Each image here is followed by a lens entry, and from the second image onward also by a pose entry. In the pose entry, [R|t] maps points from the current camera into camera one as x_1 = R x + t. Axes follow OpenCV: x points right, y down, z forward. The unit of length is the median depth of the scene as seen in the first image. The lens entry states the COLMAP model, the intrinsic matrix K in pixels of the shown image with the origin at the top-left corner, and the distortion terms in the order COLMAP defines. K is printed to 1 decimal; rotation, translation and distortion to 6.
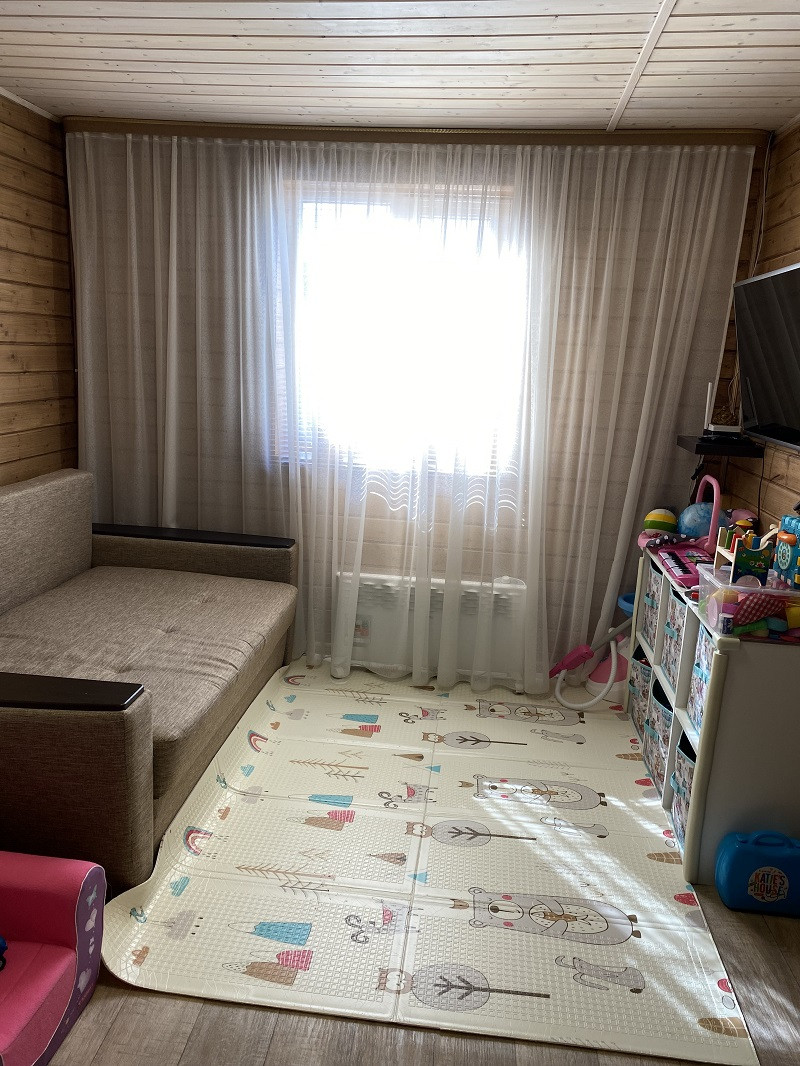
lens RADIAL K [[809.6, 0, 401.9], [0, 809.6, 530.9], [0, 0, 1]] dist [0.032812, -0.030996]
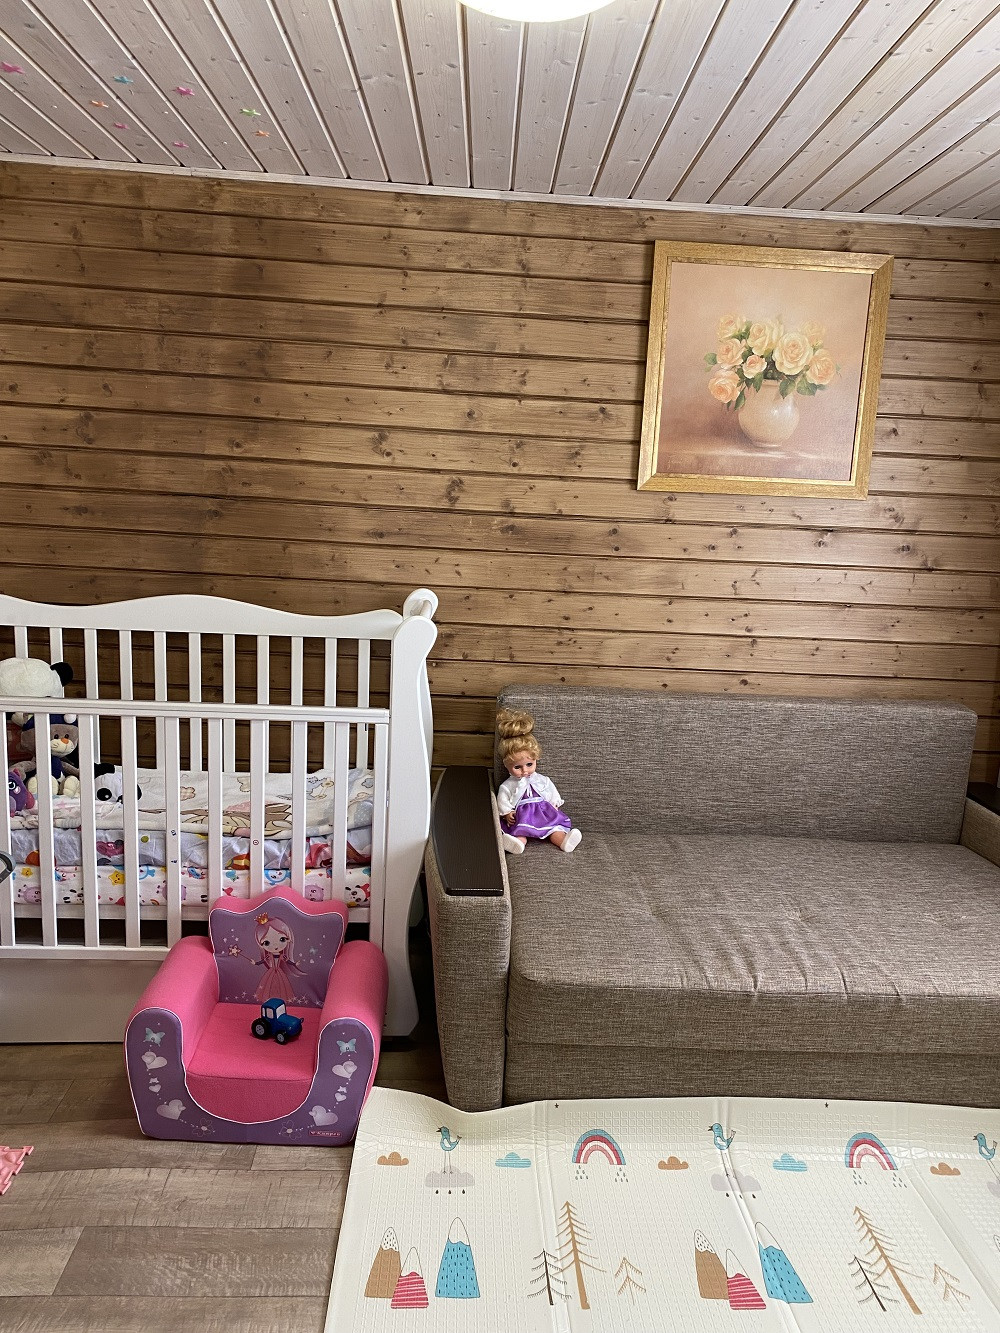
lens RADIAL K [[1012.4, 0, 505.2], [0, 1012.4, 680.7], [0, 0, 1]] dist [0.032812, -0.030996]
pose [[0.160932, 0.133854, -0.977847, 0.544285], [-0.255908, 0.962536, 0.089641, -0.095588], [0.953212, 0.235812, 0.189157, 0.571331]]
